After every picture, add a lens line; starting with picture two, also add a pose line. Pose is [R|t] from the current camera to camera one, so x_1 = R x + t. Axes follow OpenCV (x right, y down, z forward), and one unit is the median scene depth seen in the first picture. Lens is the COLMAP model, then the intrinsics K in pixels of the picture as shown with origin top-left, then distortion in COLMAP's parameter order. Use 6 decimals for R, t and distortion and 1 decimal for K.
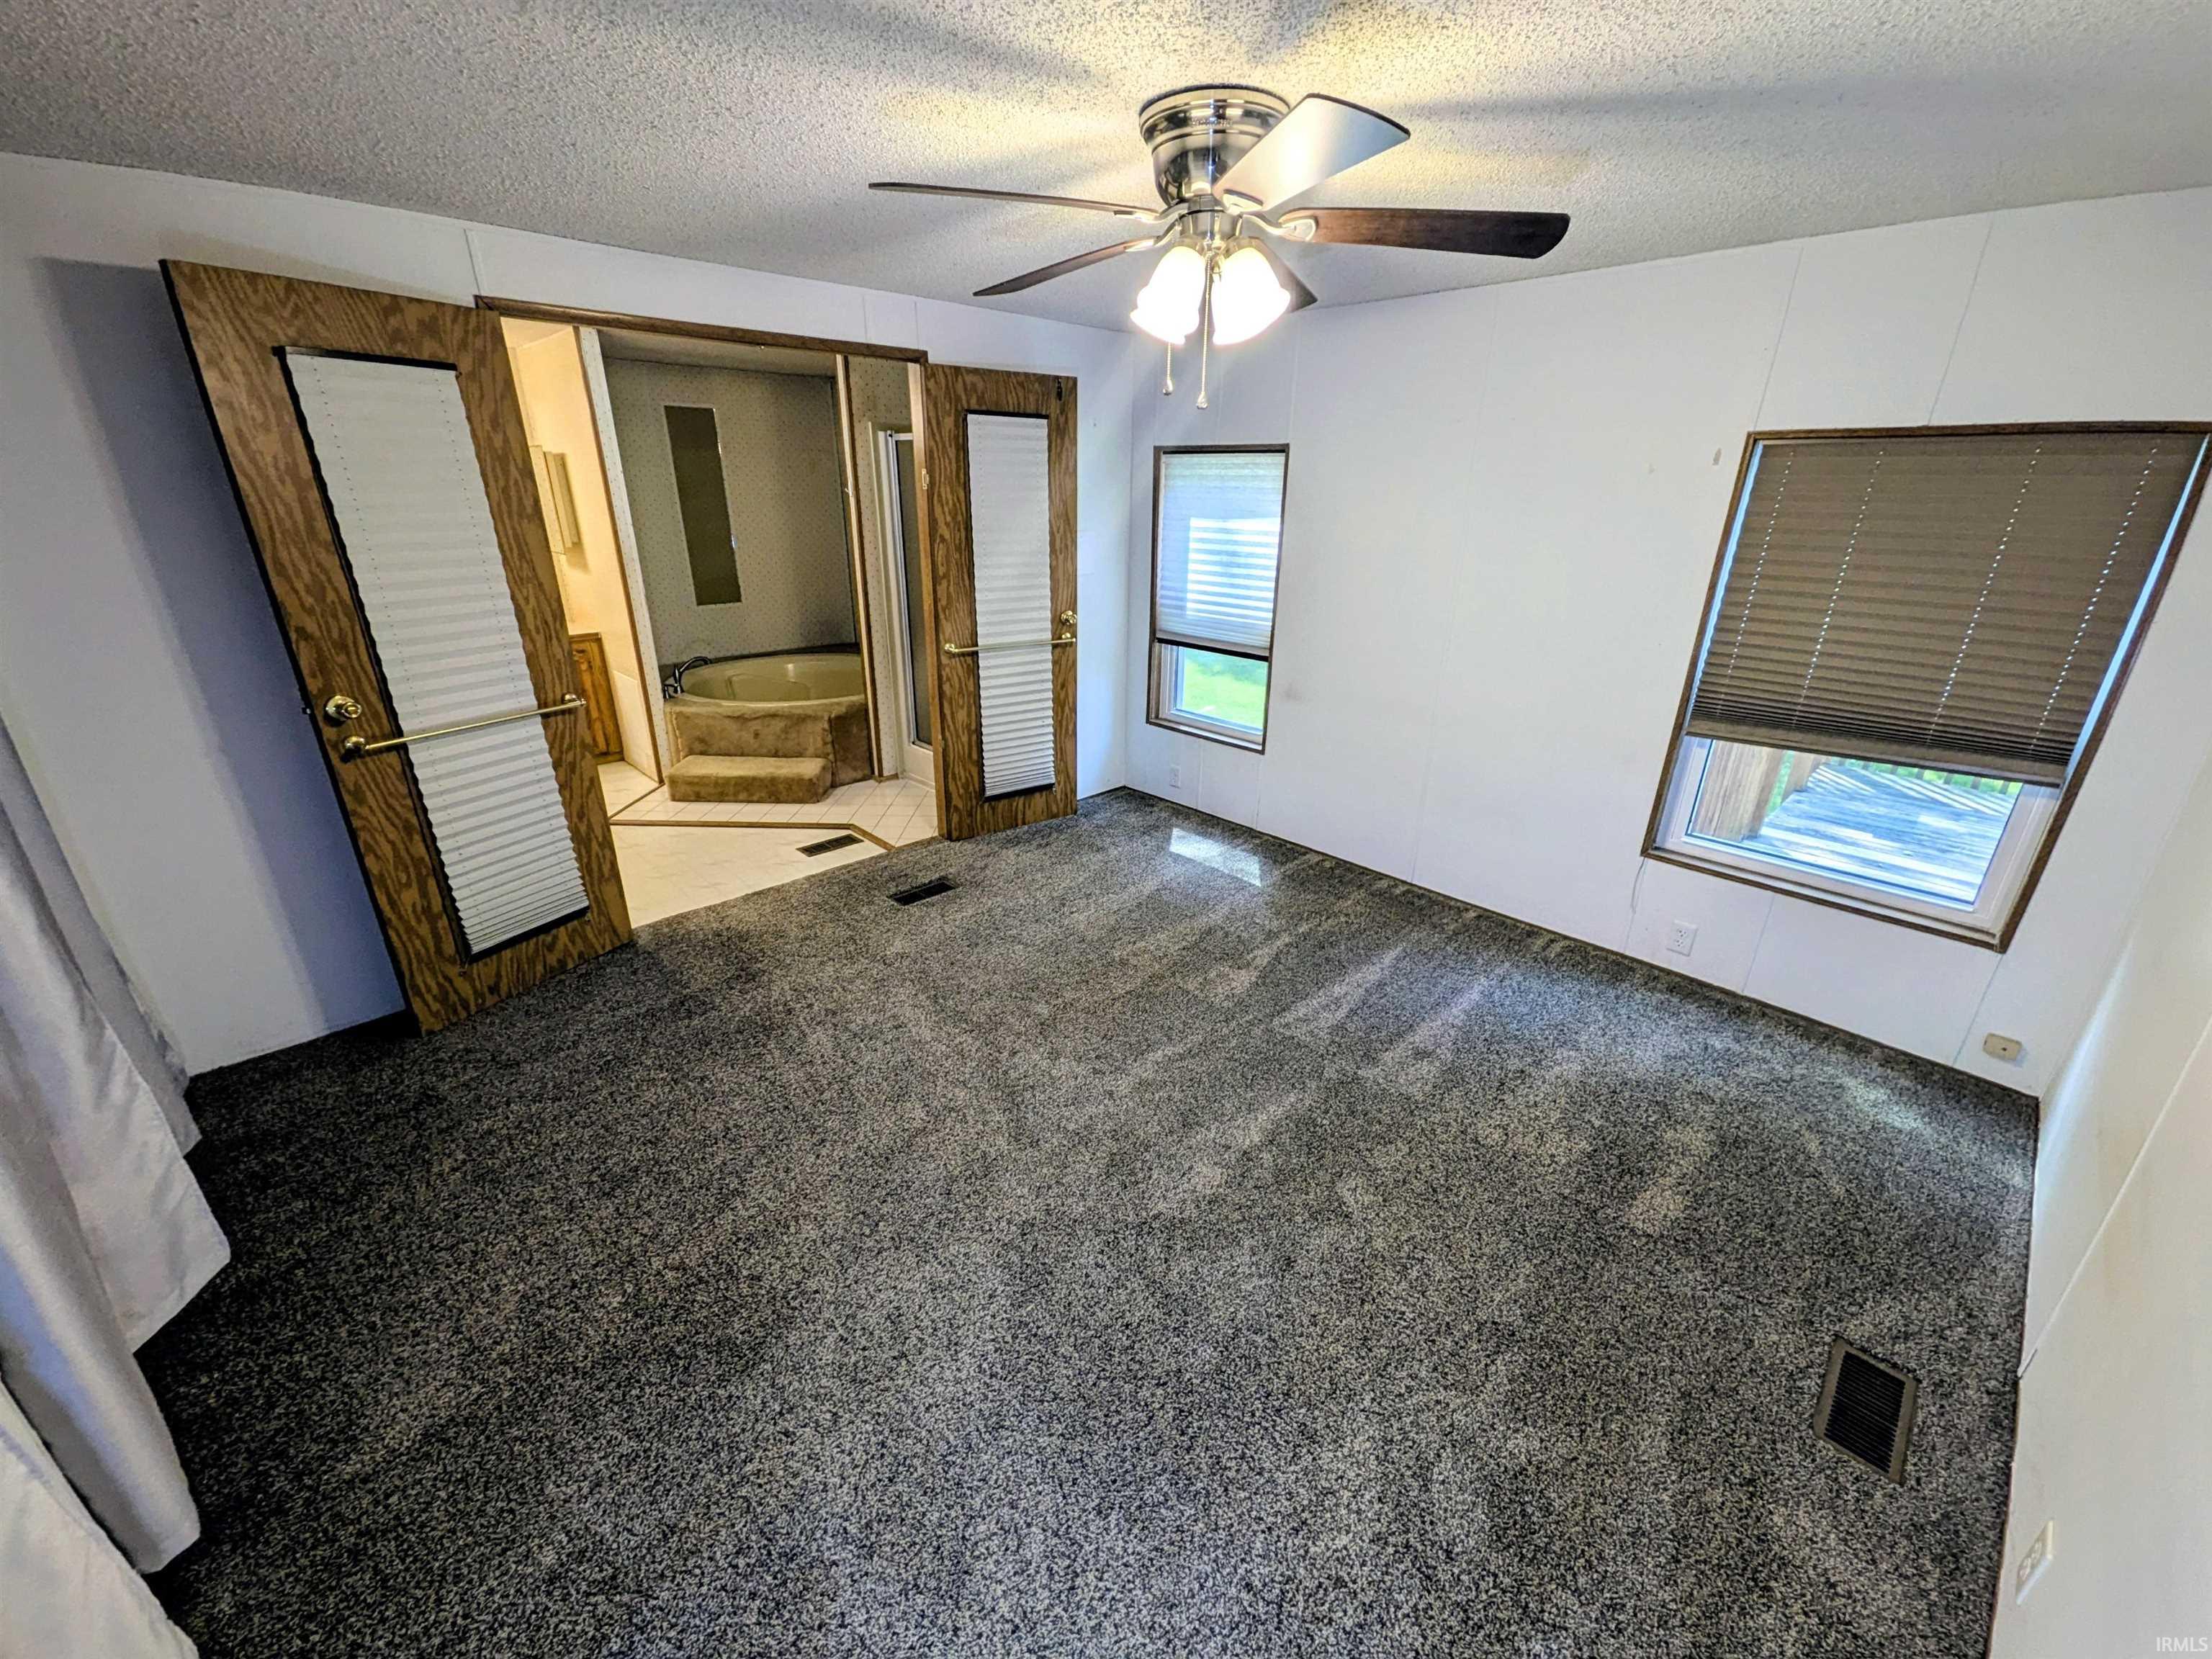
lens RADIAL K [[911.0, 0, 1103.8], [0, 911.0, 827.9], [0, 0, 1]] dist [0.009500, 0.000006]
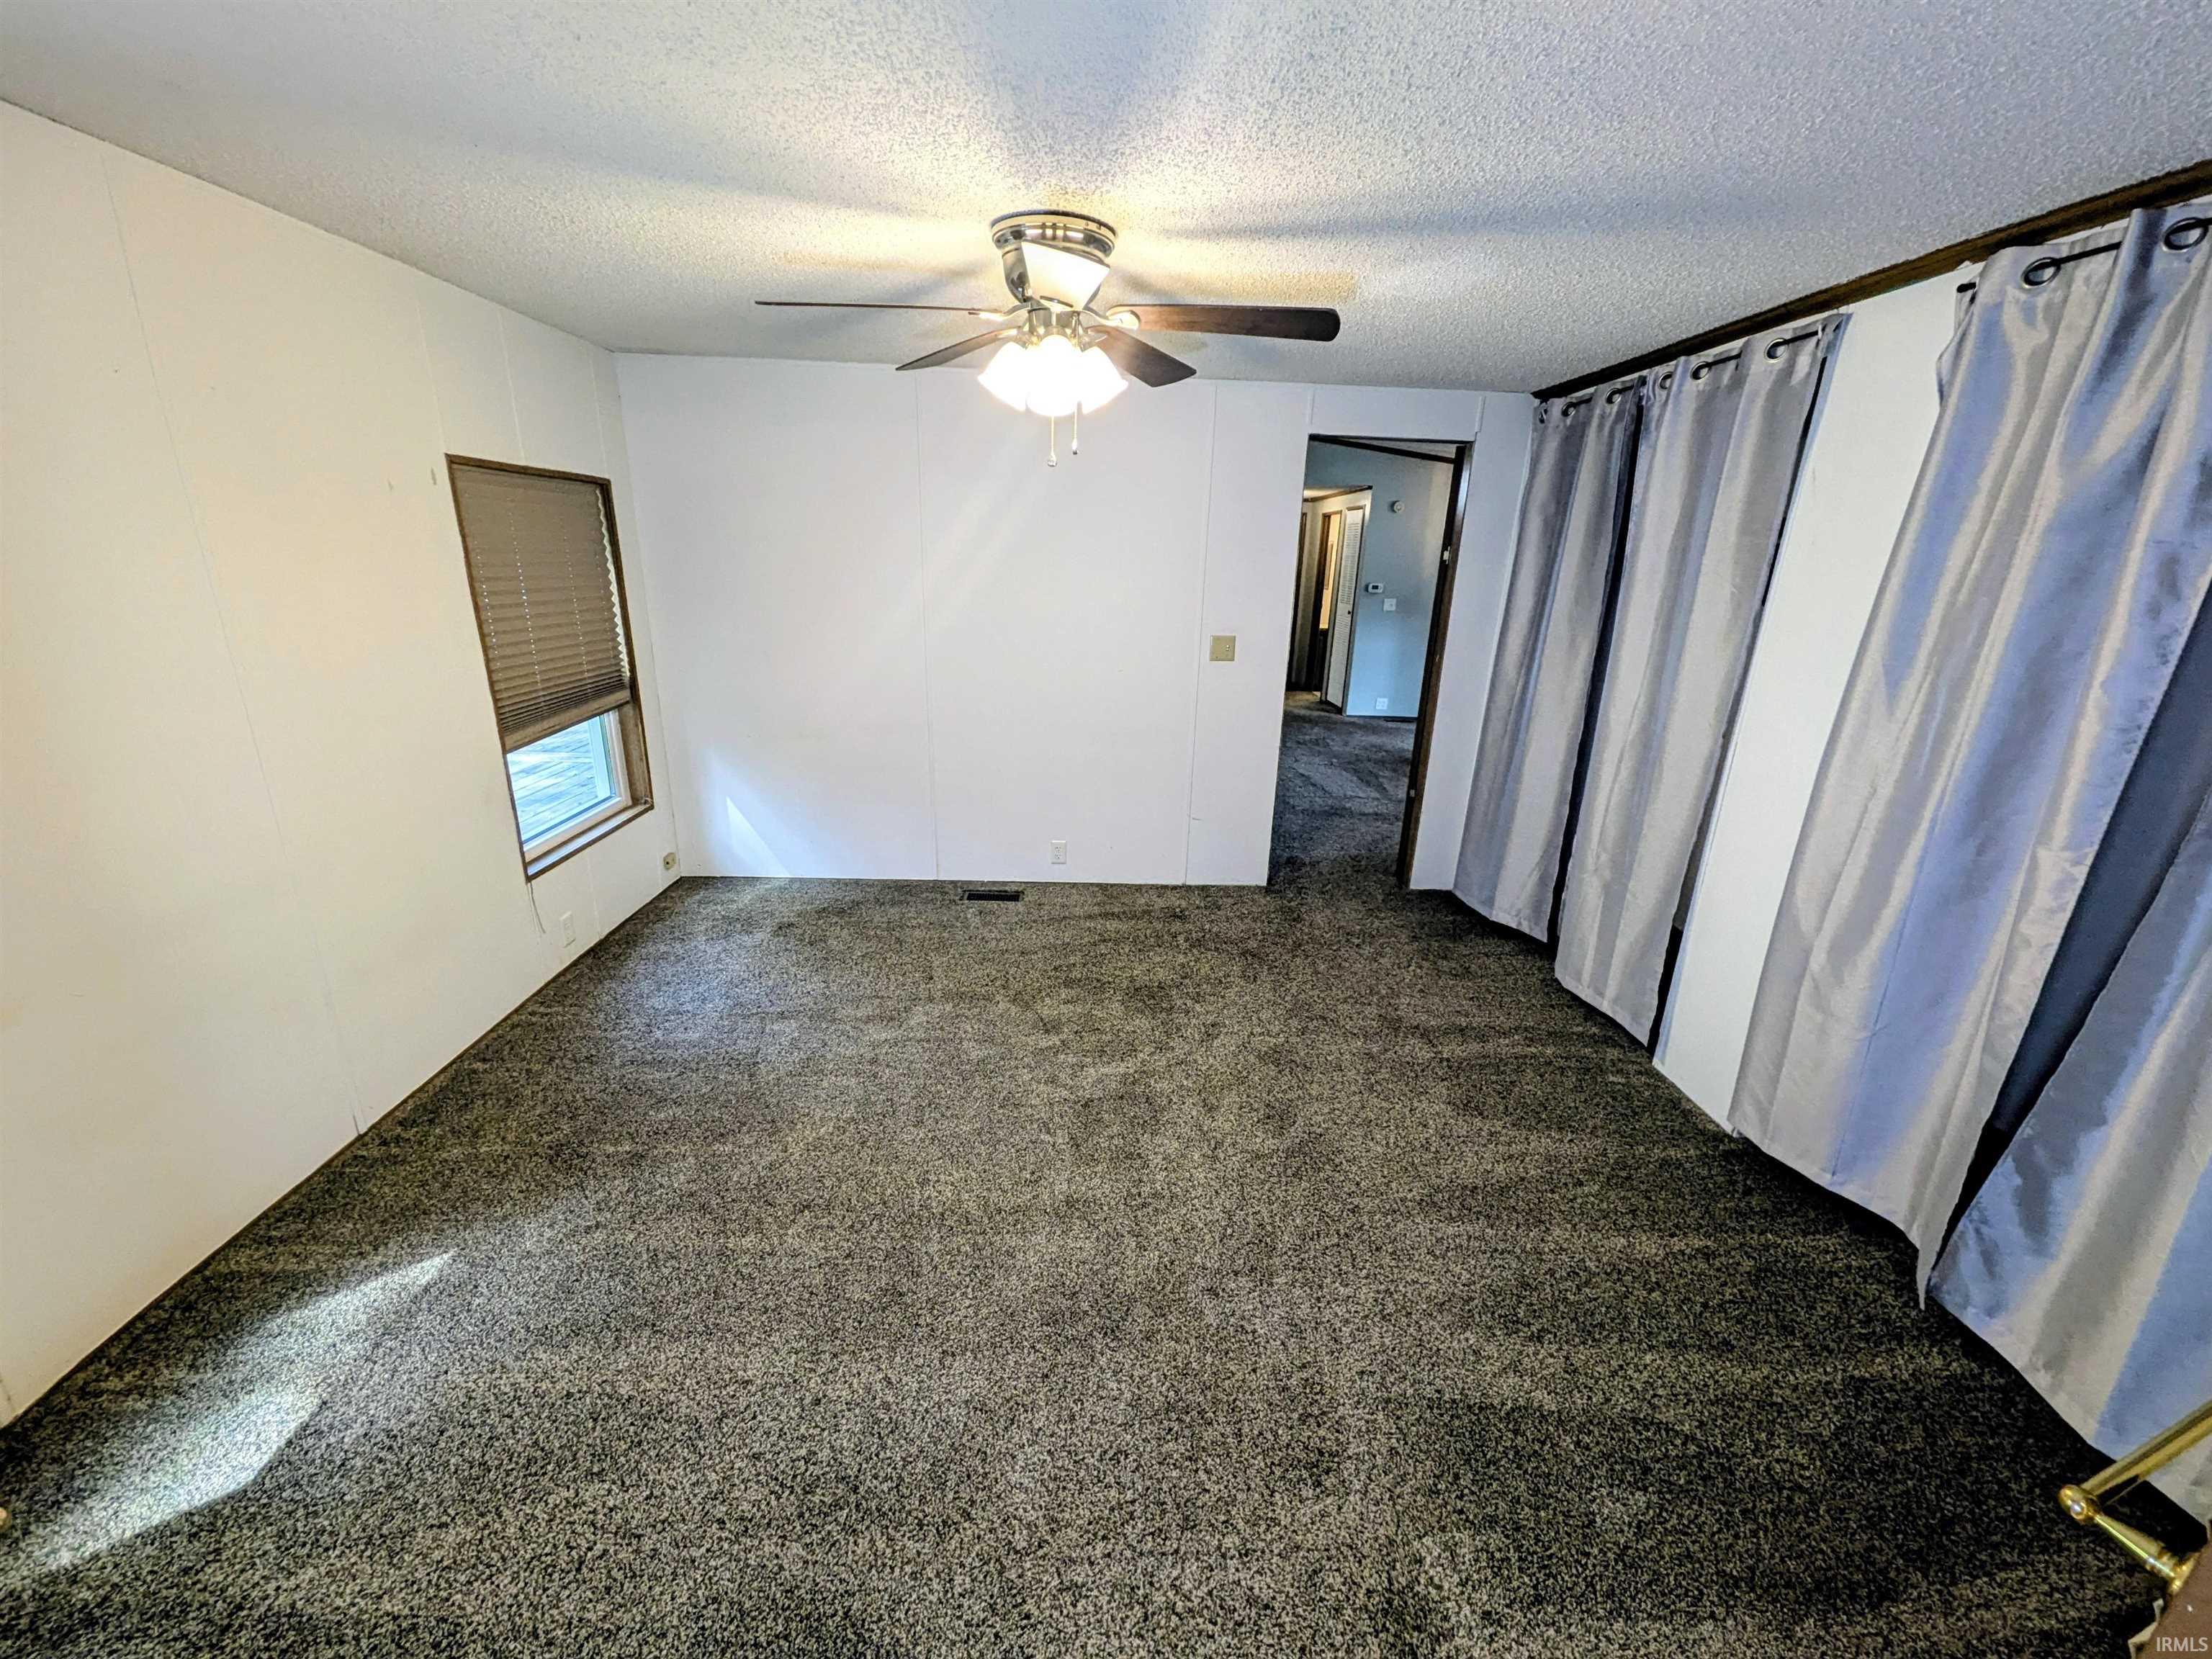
lens RADIAL K [[873.9, 0, 1106.0], [0, 873.9, 829.5], [0, 0, 1]] dist [0.008621, -0.000042]
pose [[-0.749894, -0.234030, 0.618780, -0.393515], [0.199220, 0.812034, 0.548554, -0.360271], [-0.630849, 0.534631, -0.562316, 0.973290]]
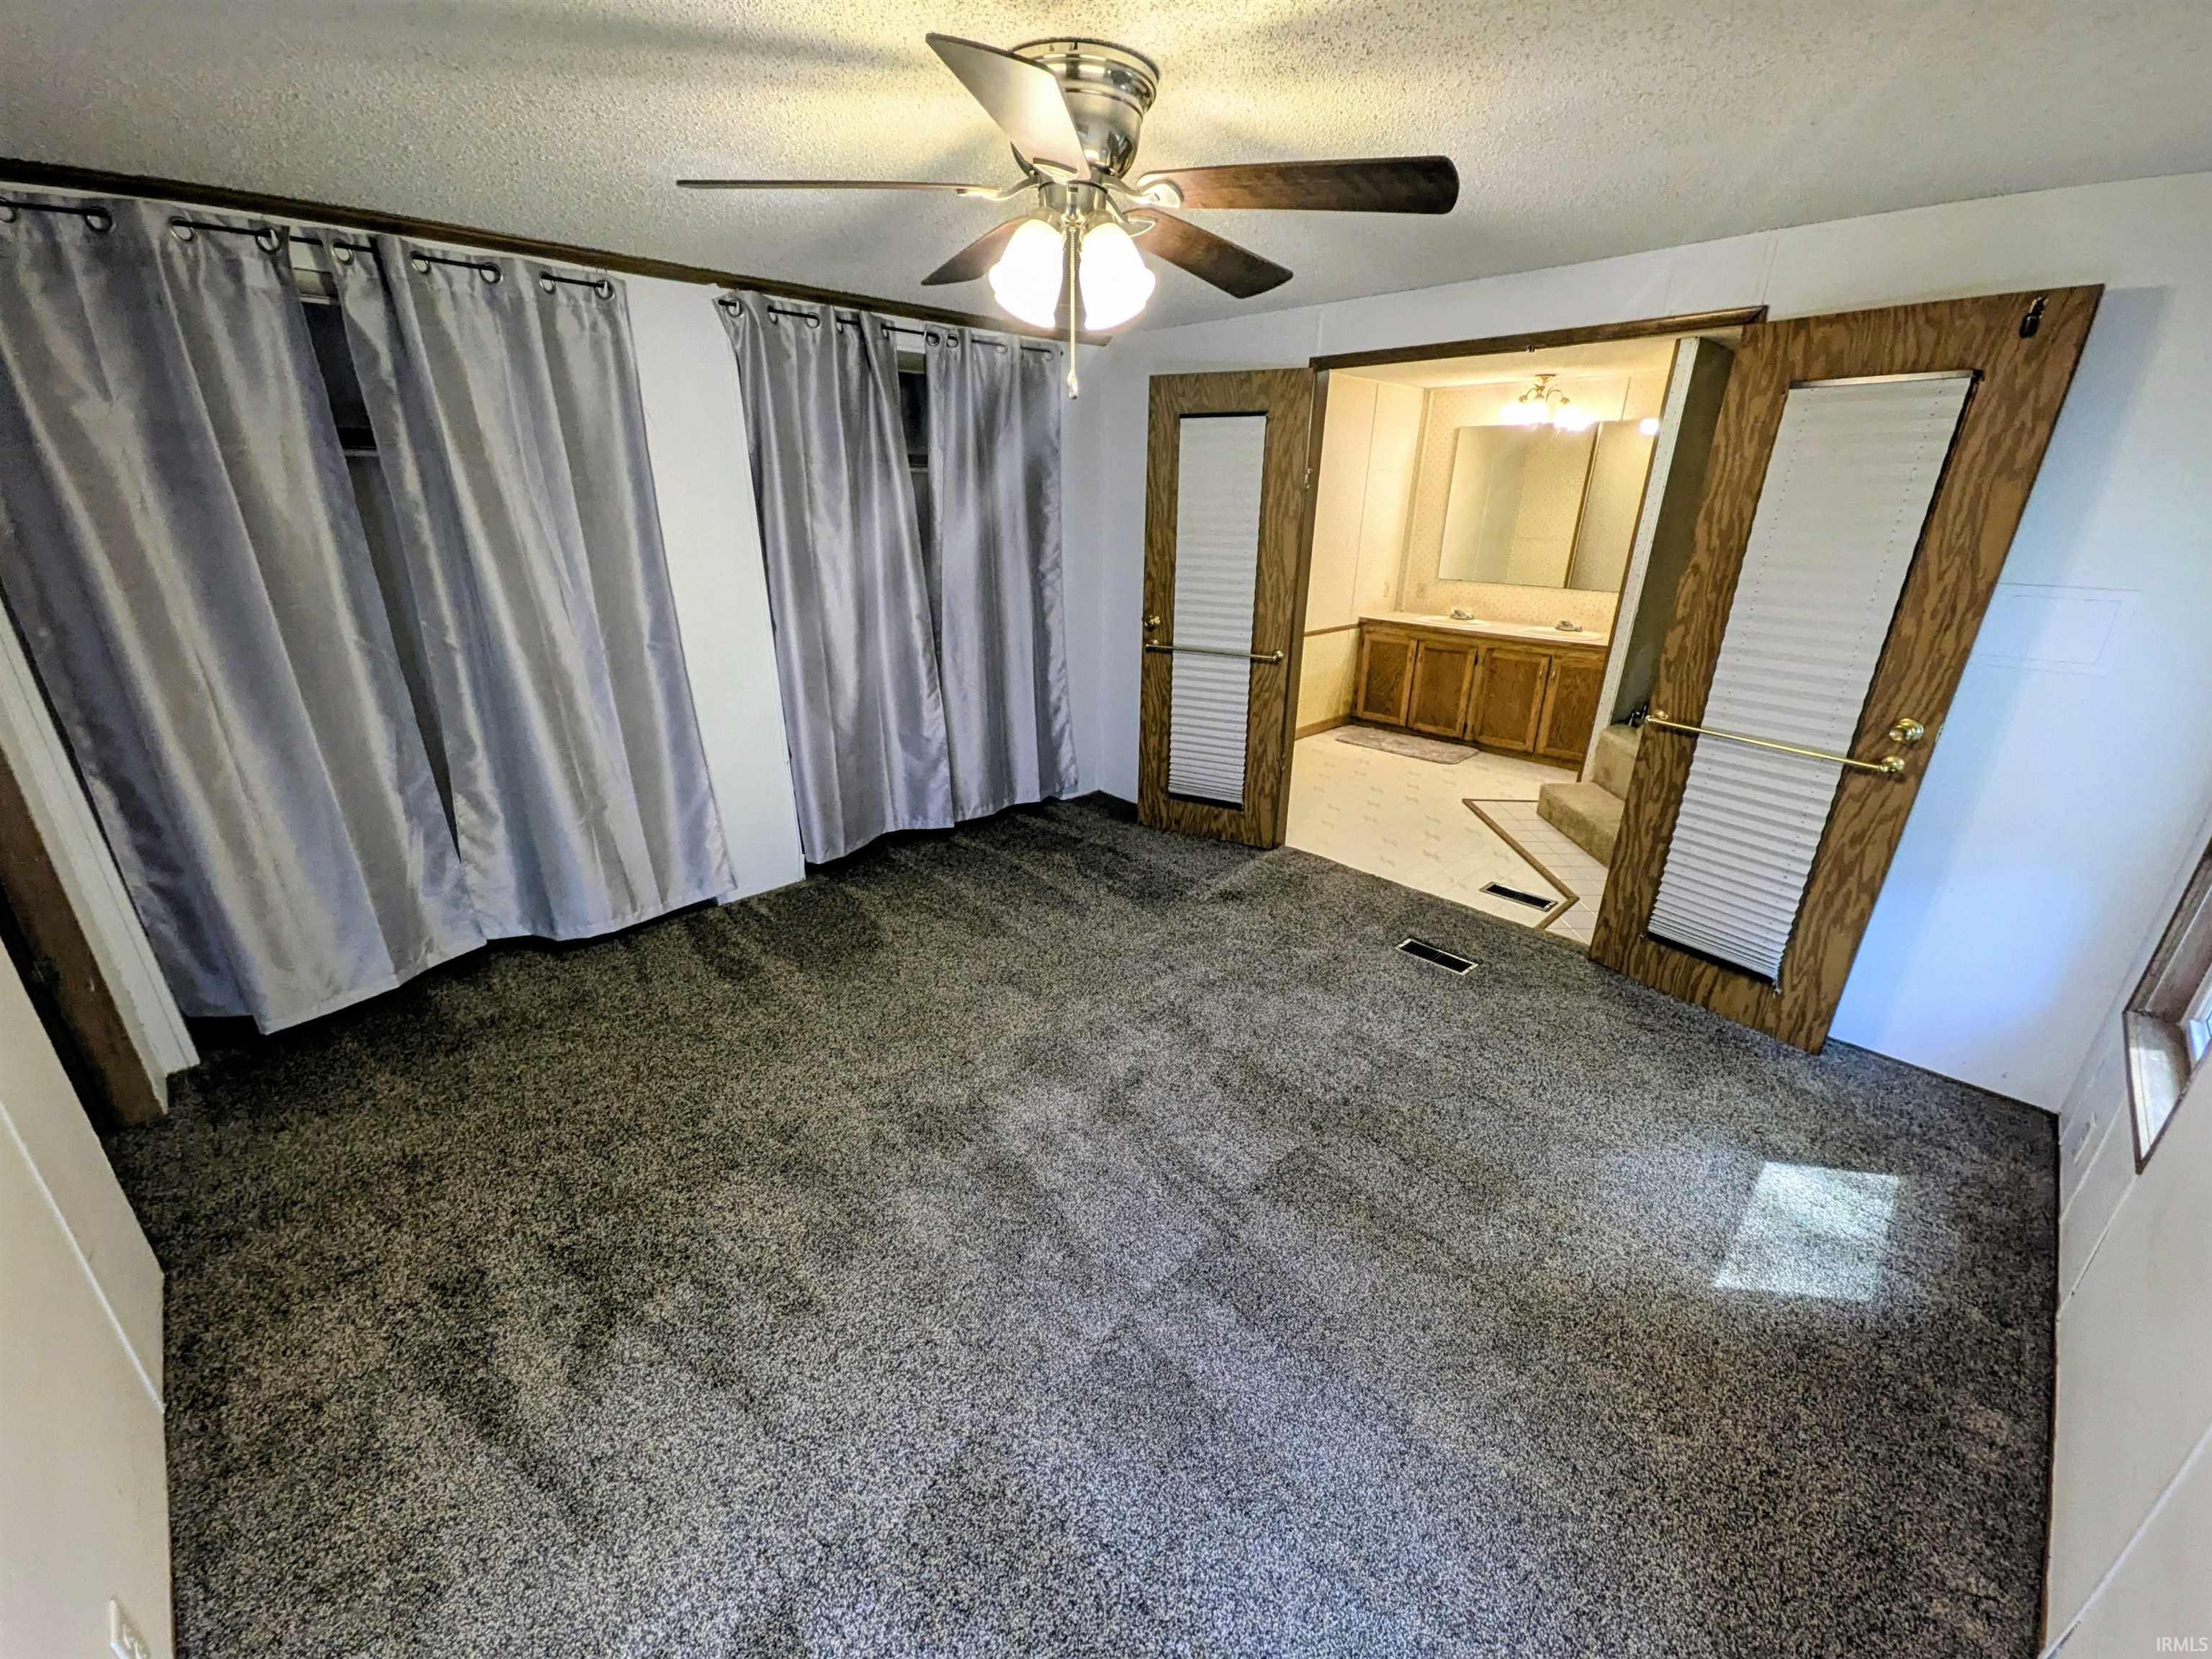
lens RADIAL K [[873.9, 0, 1106.0], [0, 873.9, 829.5], [0, 0, 1]] dist [0.008621, -0.000042]
pose [[0.009849, 0.363135, -0.931684, 0.564118], [-0.366293, 0.868278, 0.334550, -0.208847], [0.930448, 0.337974, 0.141565, 0.558860]]
